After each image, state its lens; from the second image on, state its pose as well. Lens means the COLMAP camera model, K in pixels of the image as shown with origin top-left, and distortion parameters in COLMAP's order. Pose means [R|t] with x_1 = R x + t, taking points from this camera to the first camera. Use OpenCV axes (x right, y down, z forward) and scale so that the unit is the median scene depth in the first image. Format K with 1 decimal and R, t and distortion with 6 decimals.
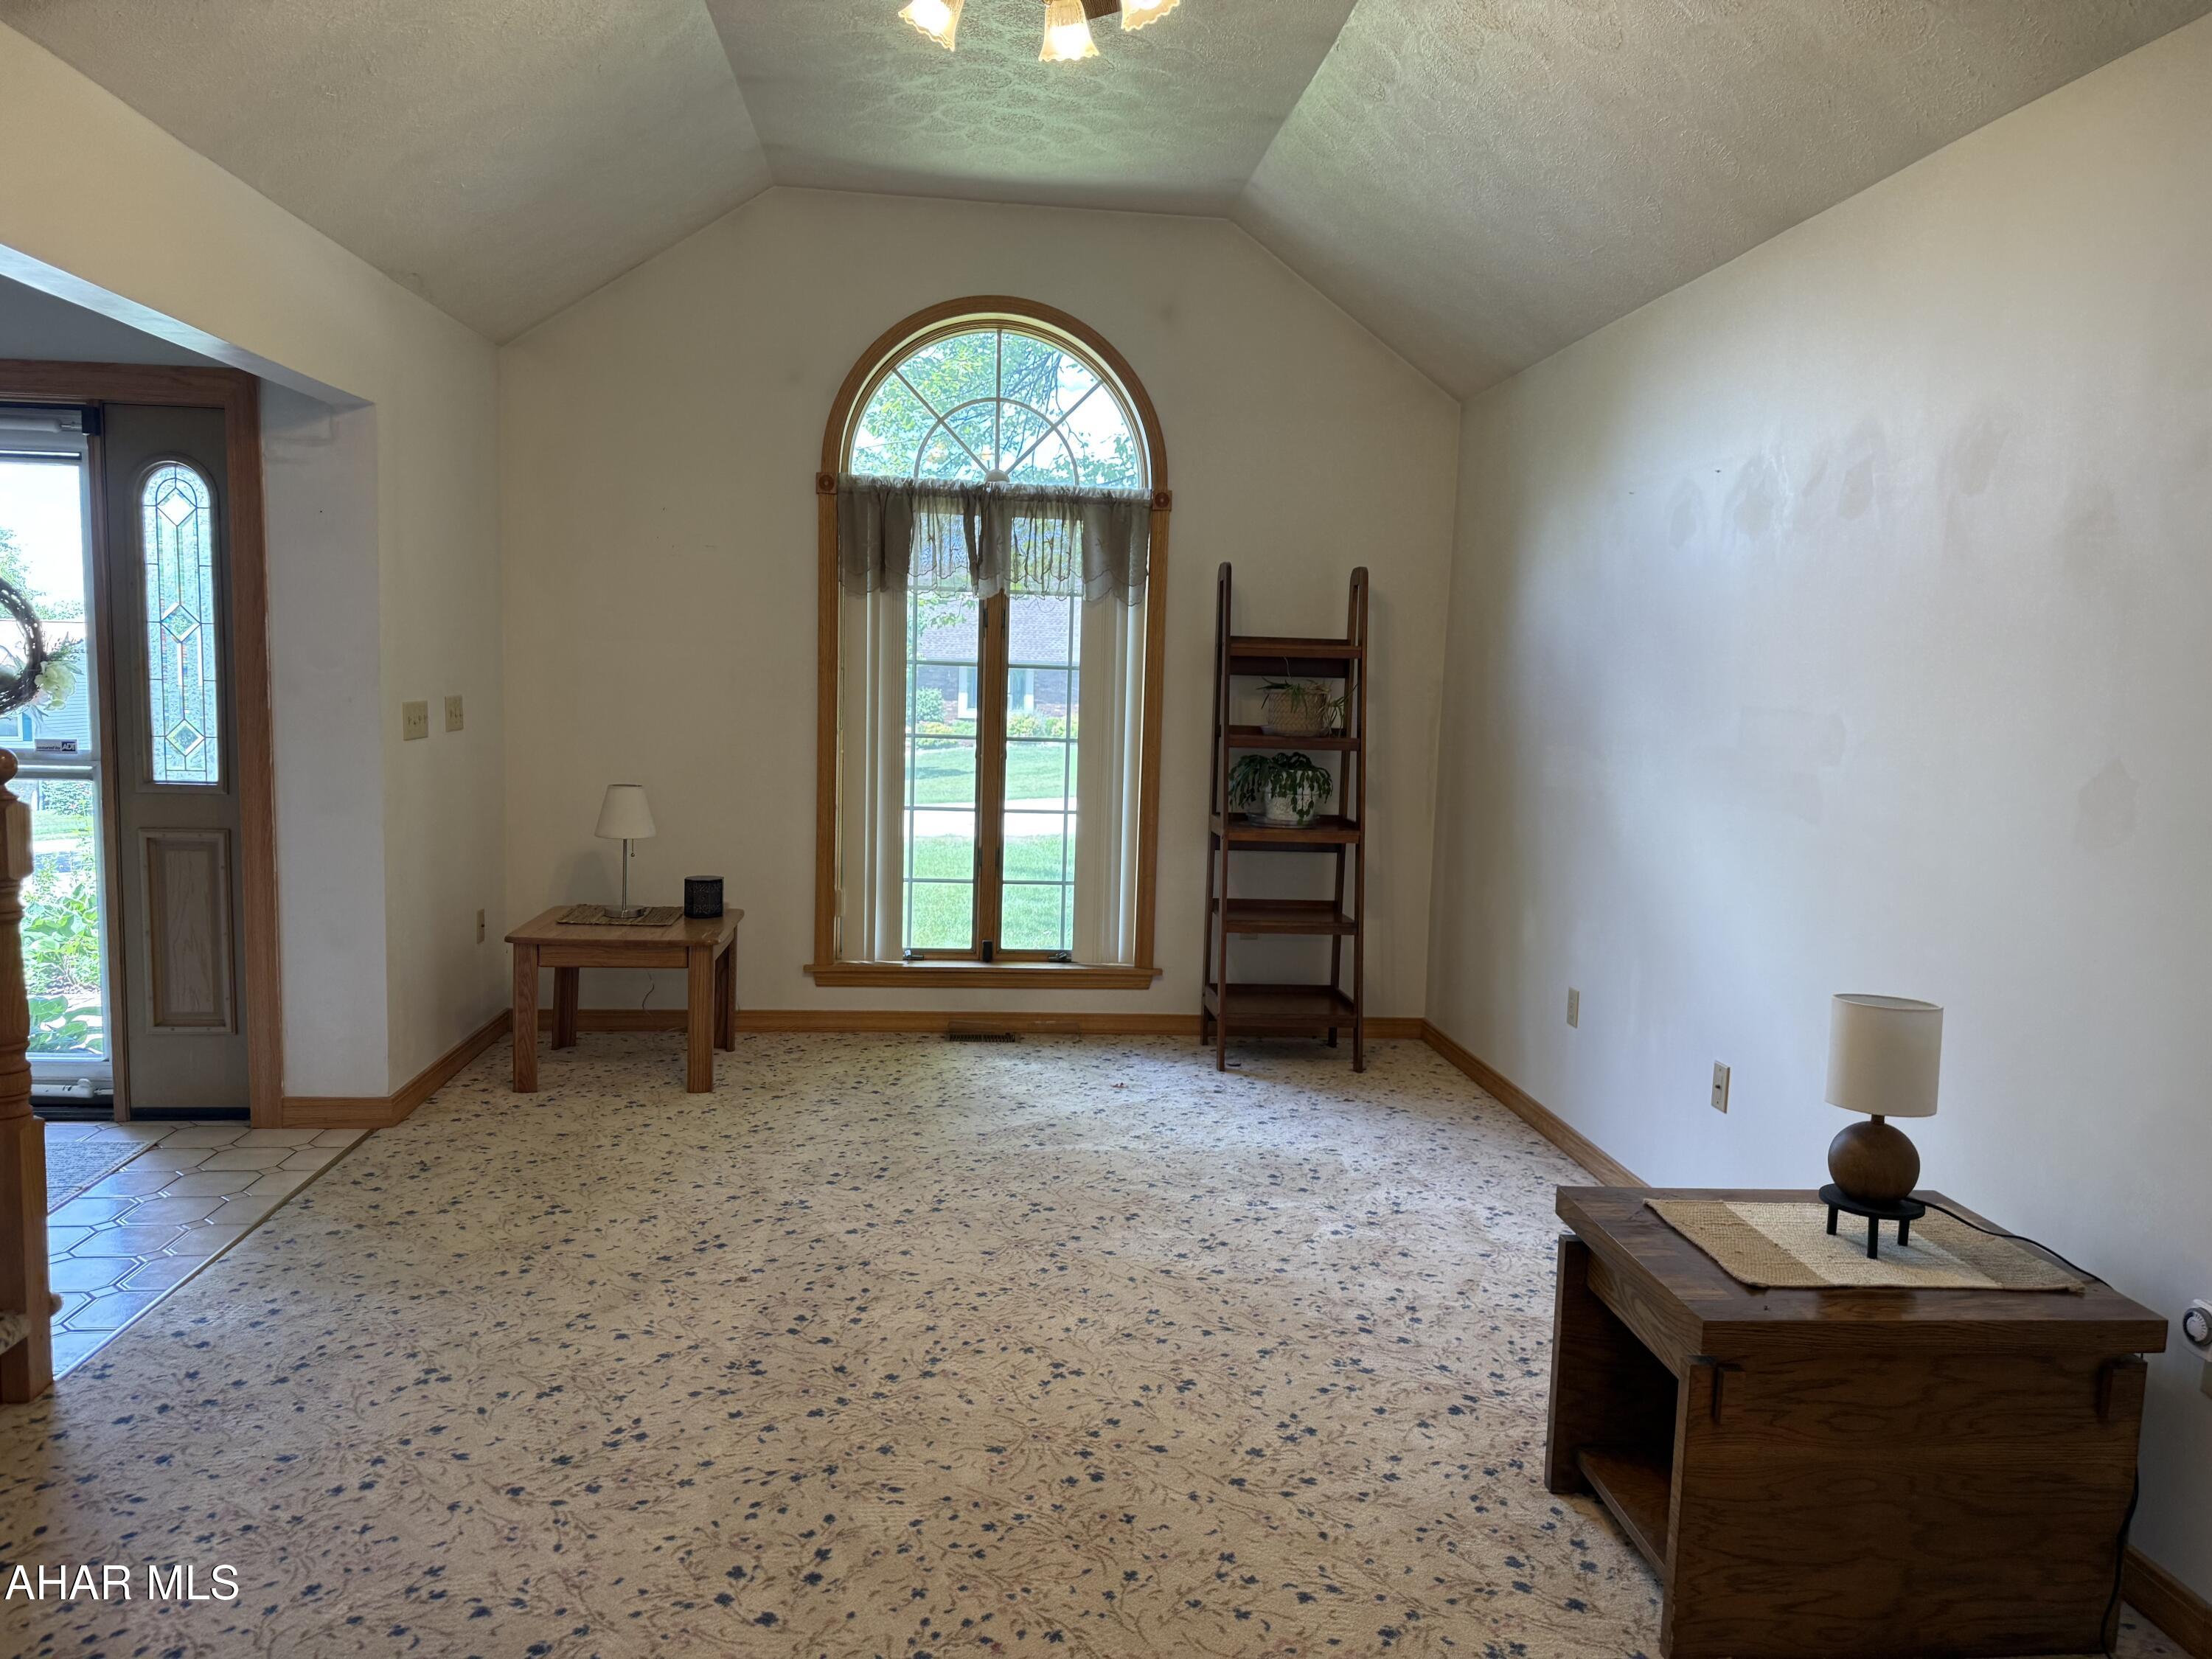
lens RADIAL K [[1549.6, 0, 1114.2], [0, 1549.6, 837.3], [0, 0, 1]] dist [0.054399, -0.070271]
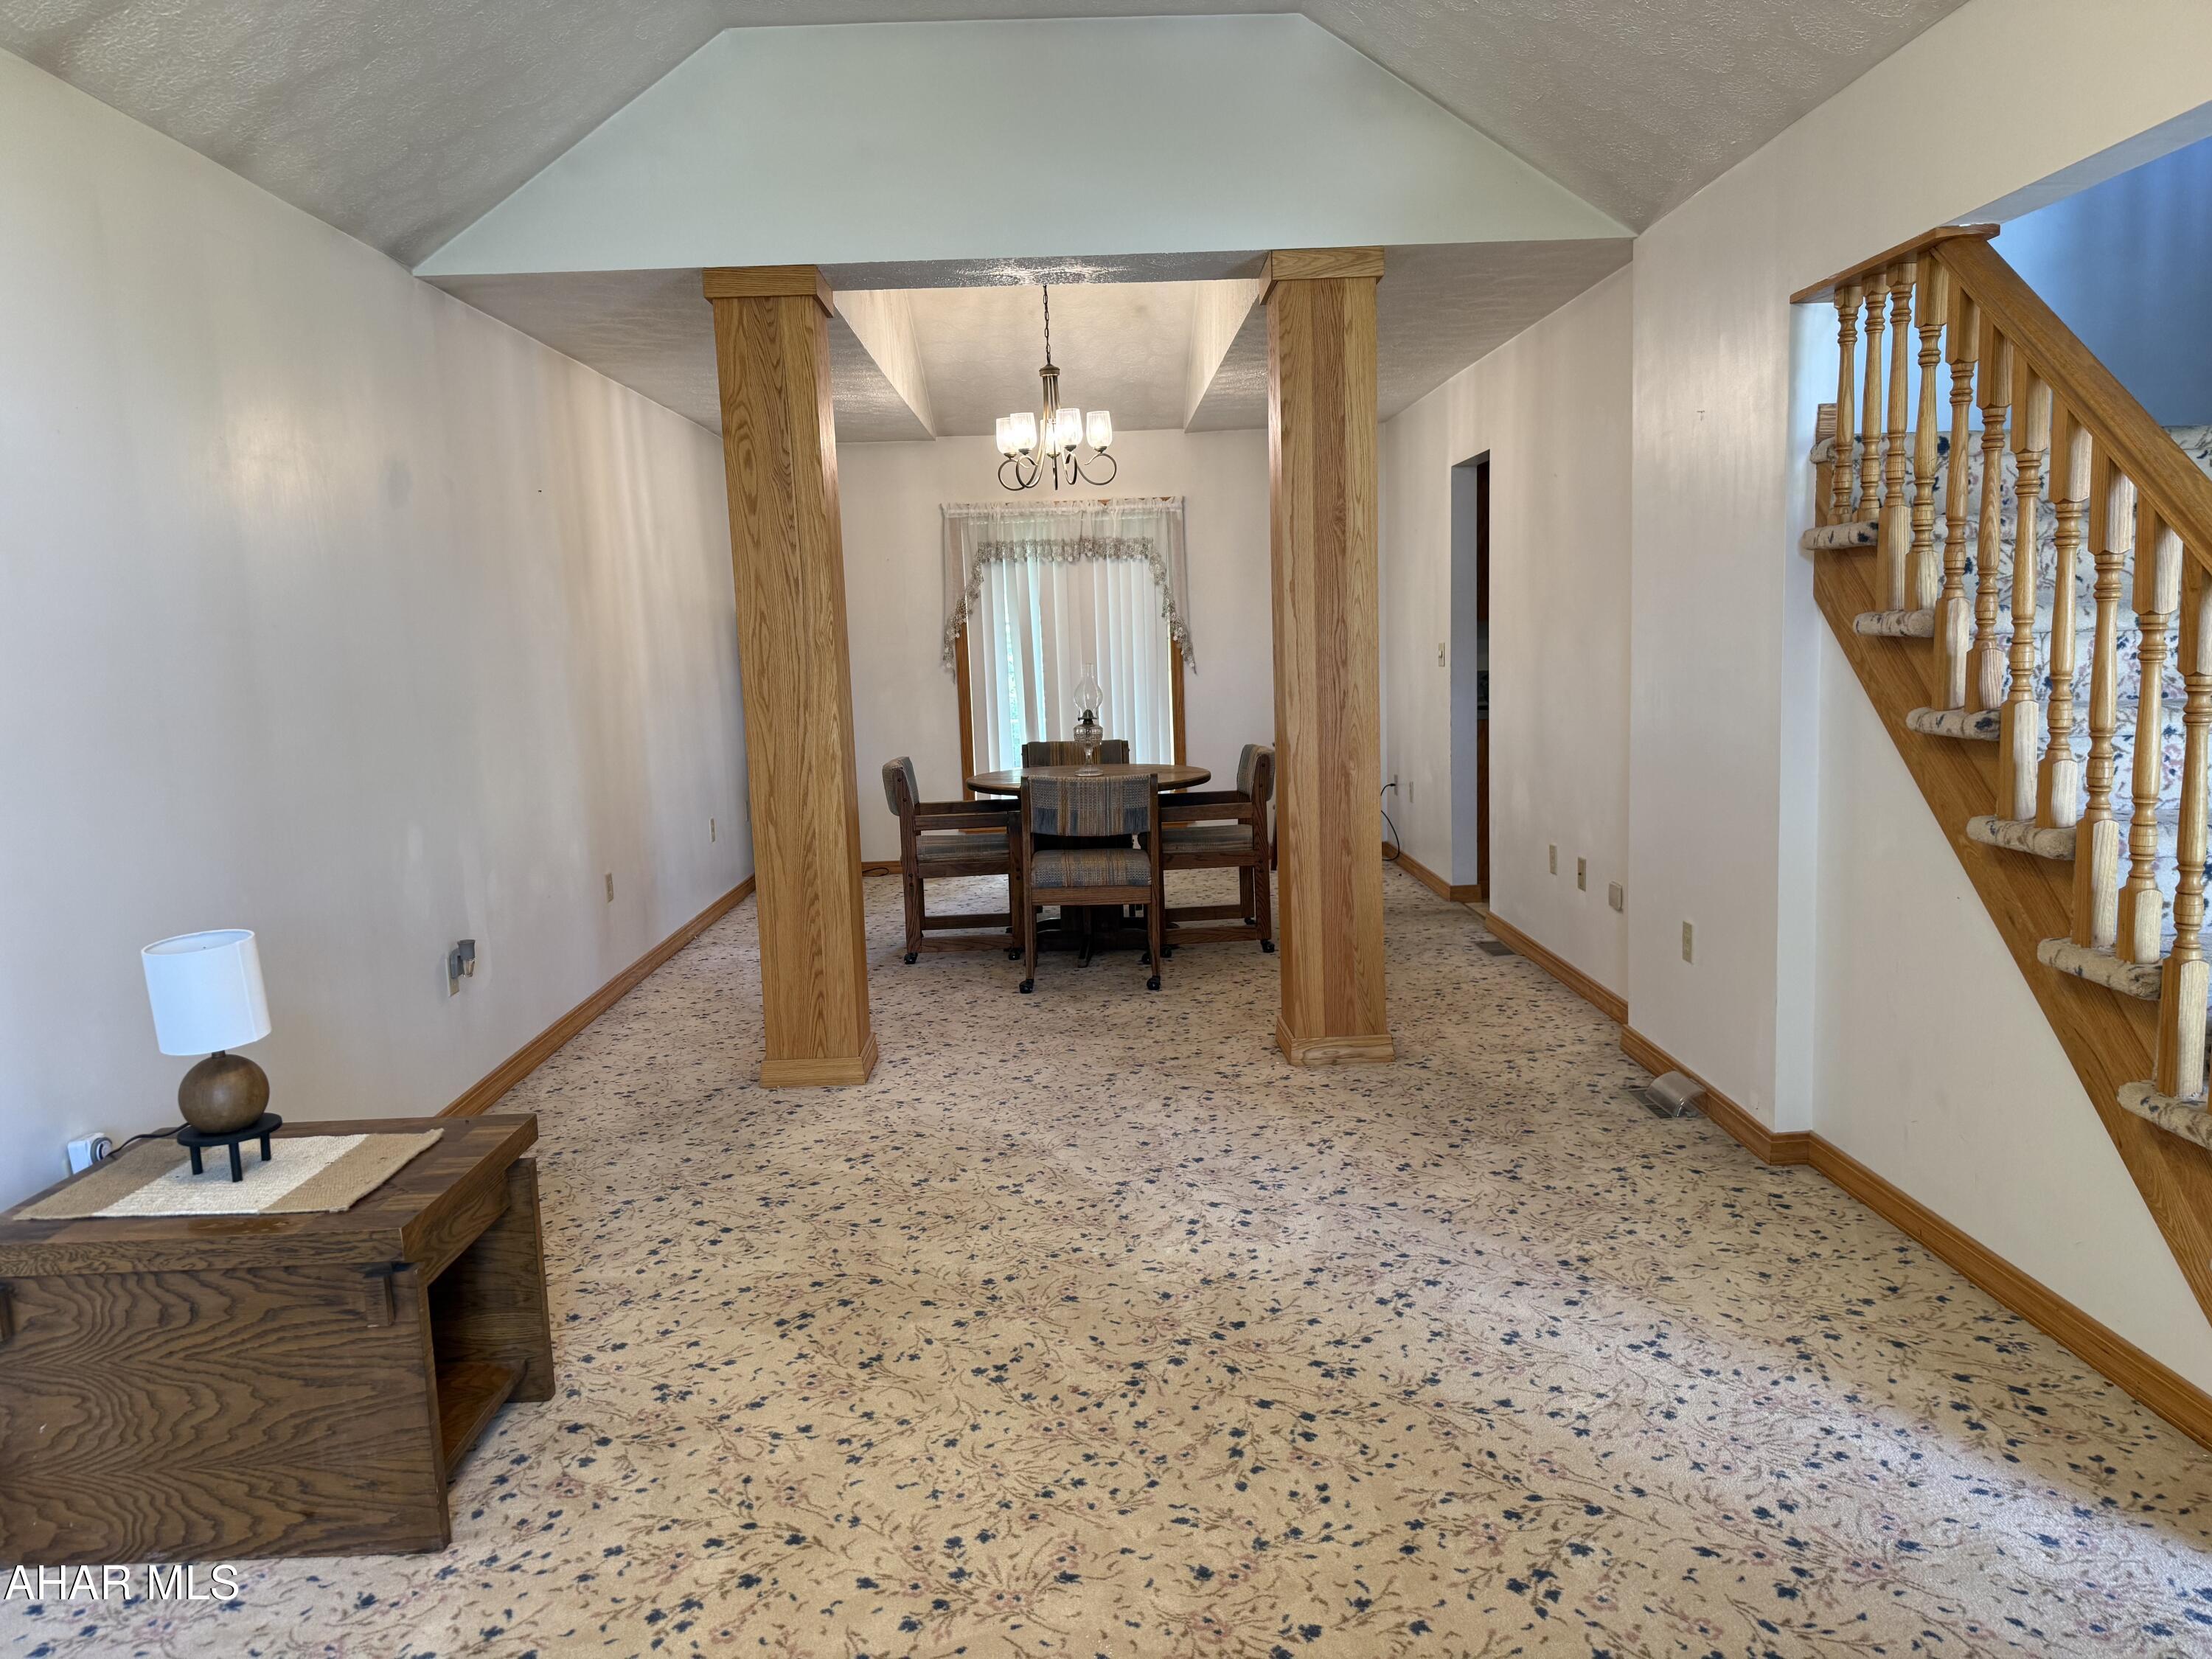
lens RADIAL K [[1539.7, 0, 1140.4], [0, 1539.7, 853.3], [0, 0, 1]] dist [0.010560, 0.003075]
pose [[-0.998375, -0.001087, 0.056976, -0.132769], [0.014155, 0.963753, 0.266421, -0.153867], [-0.055201, 0.266795, -0.962171, 1.392610]]
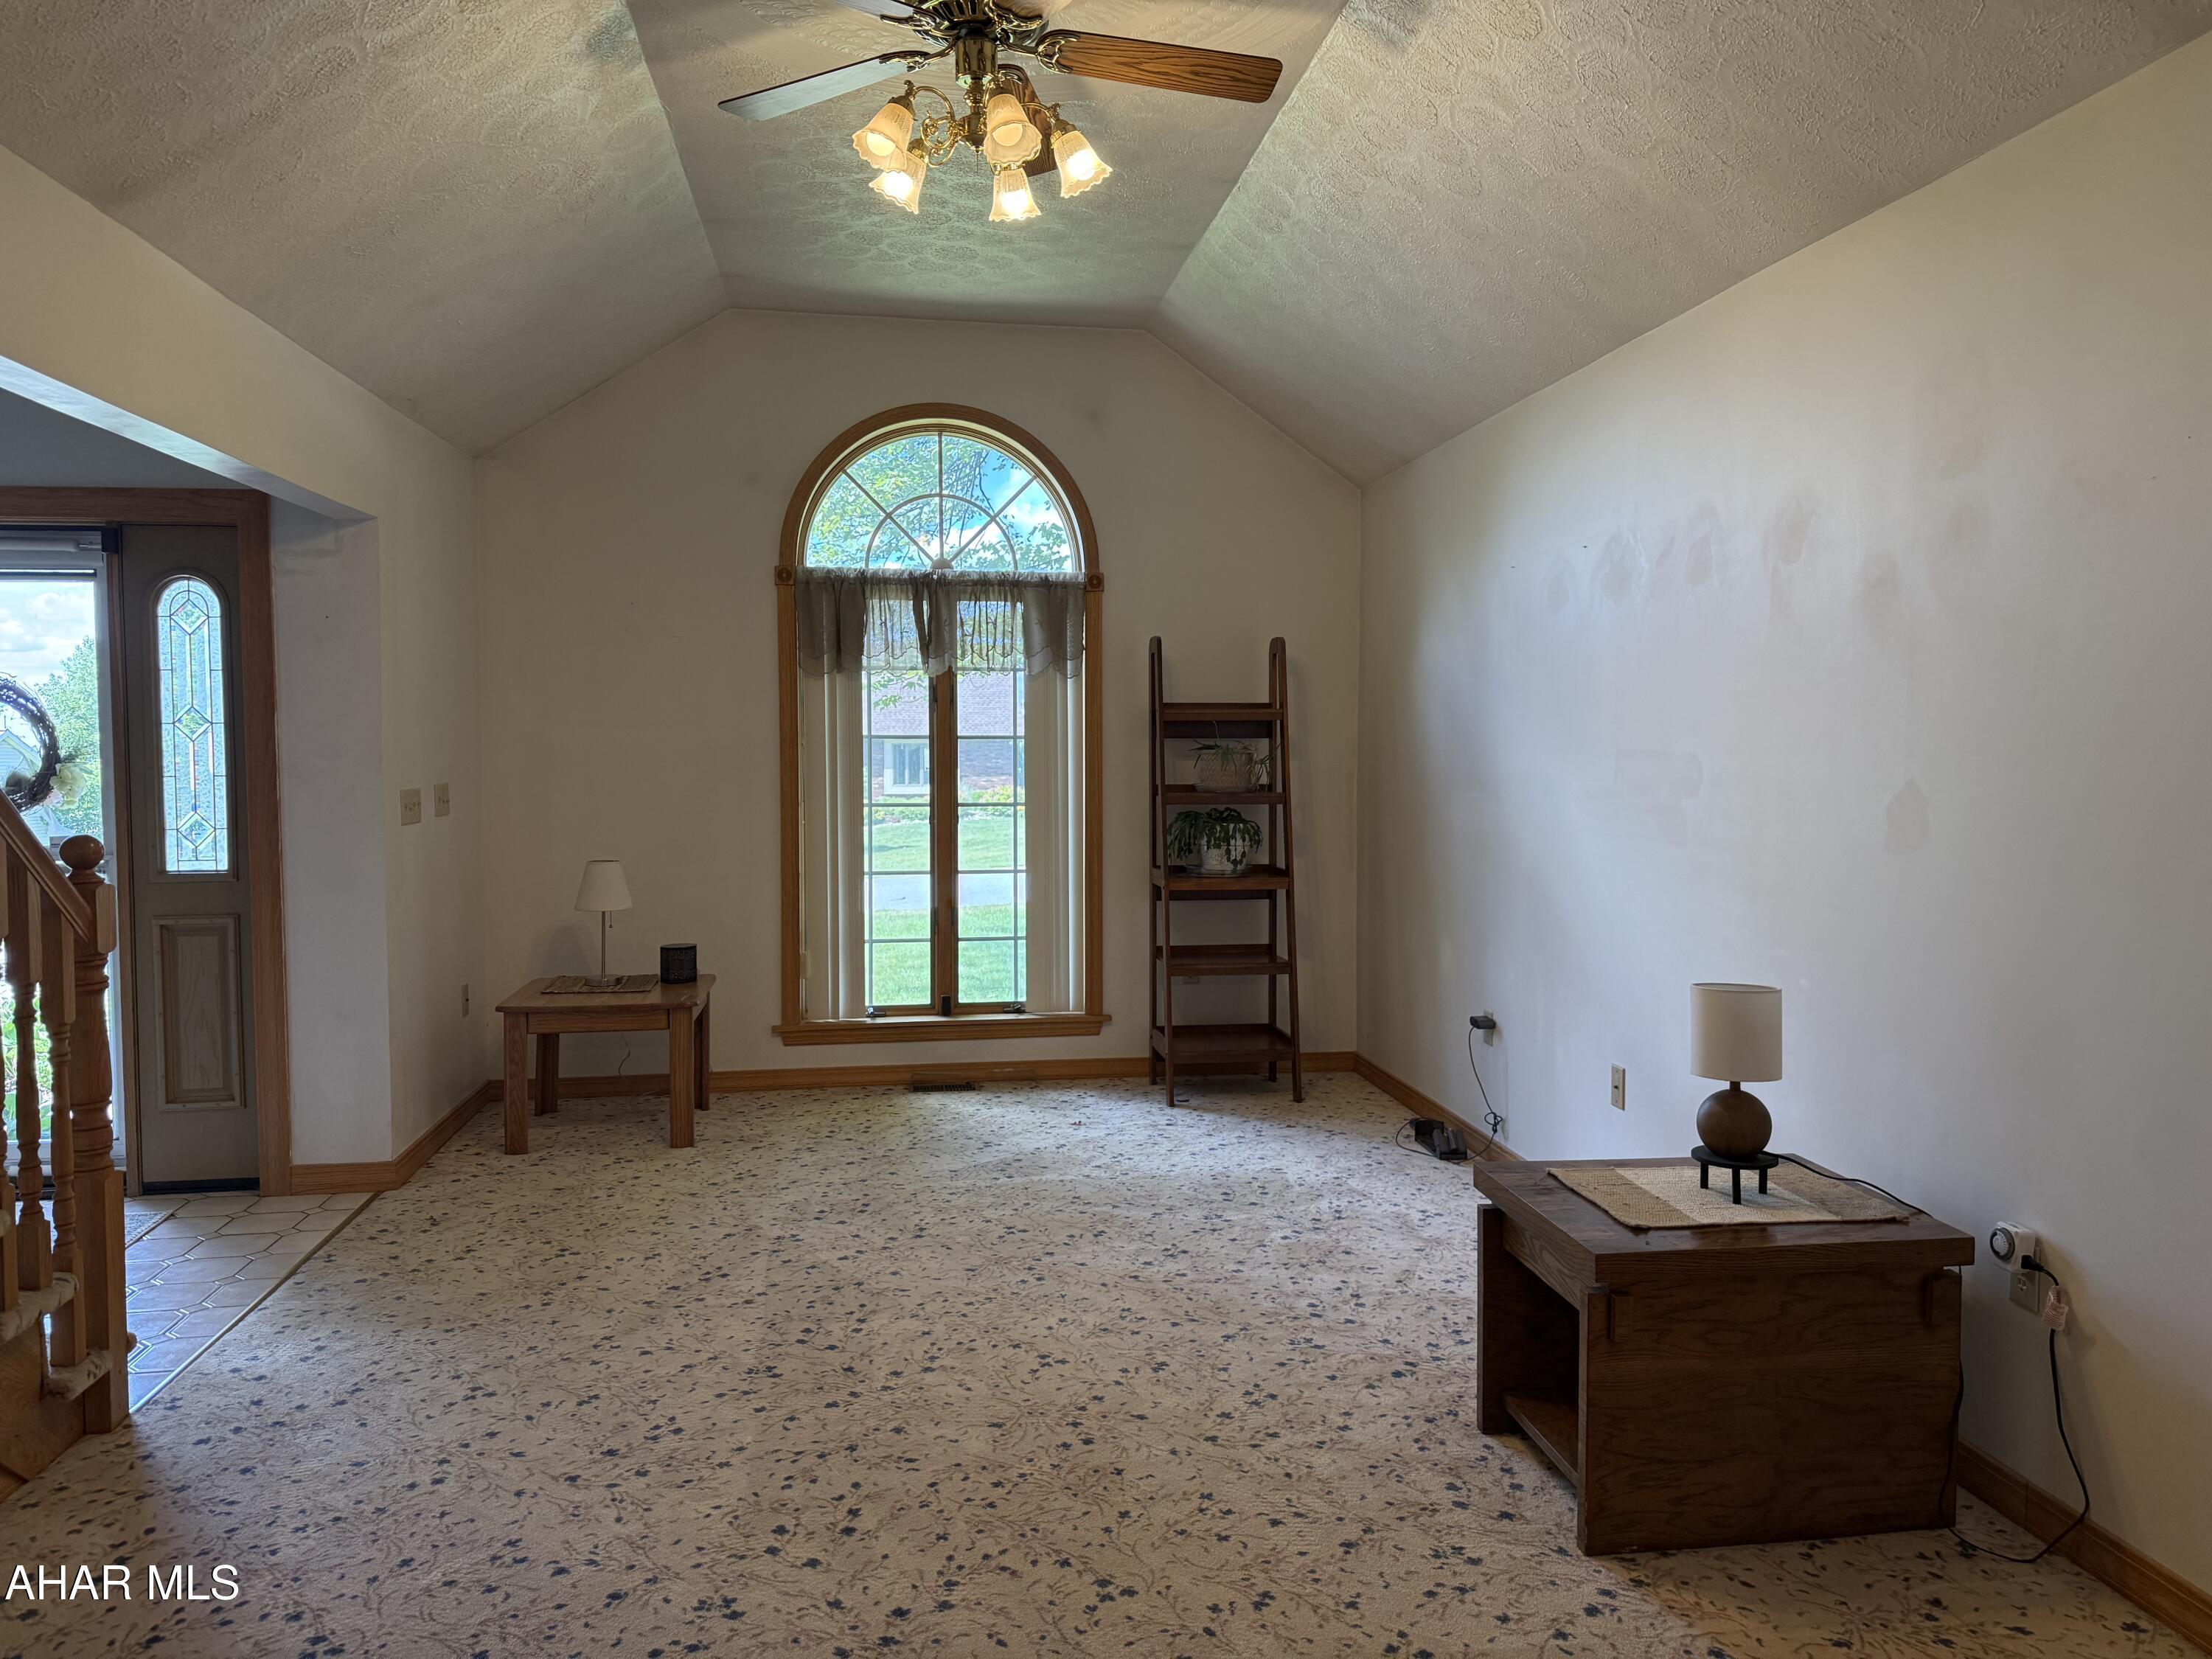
lens RADIAL K [[1551.3, 0, 1114.3], [0, 1551.3, 820.6], [0, 0, 1]] dist [0.049021, -0.075923]
pose [[0.998133, -0.036317, 0.049102, -0.025294], [0.039035, 0.997692, -0.055568, 0.018757], [-0.046970, 0.057381, 0.997247, -0.128367]]
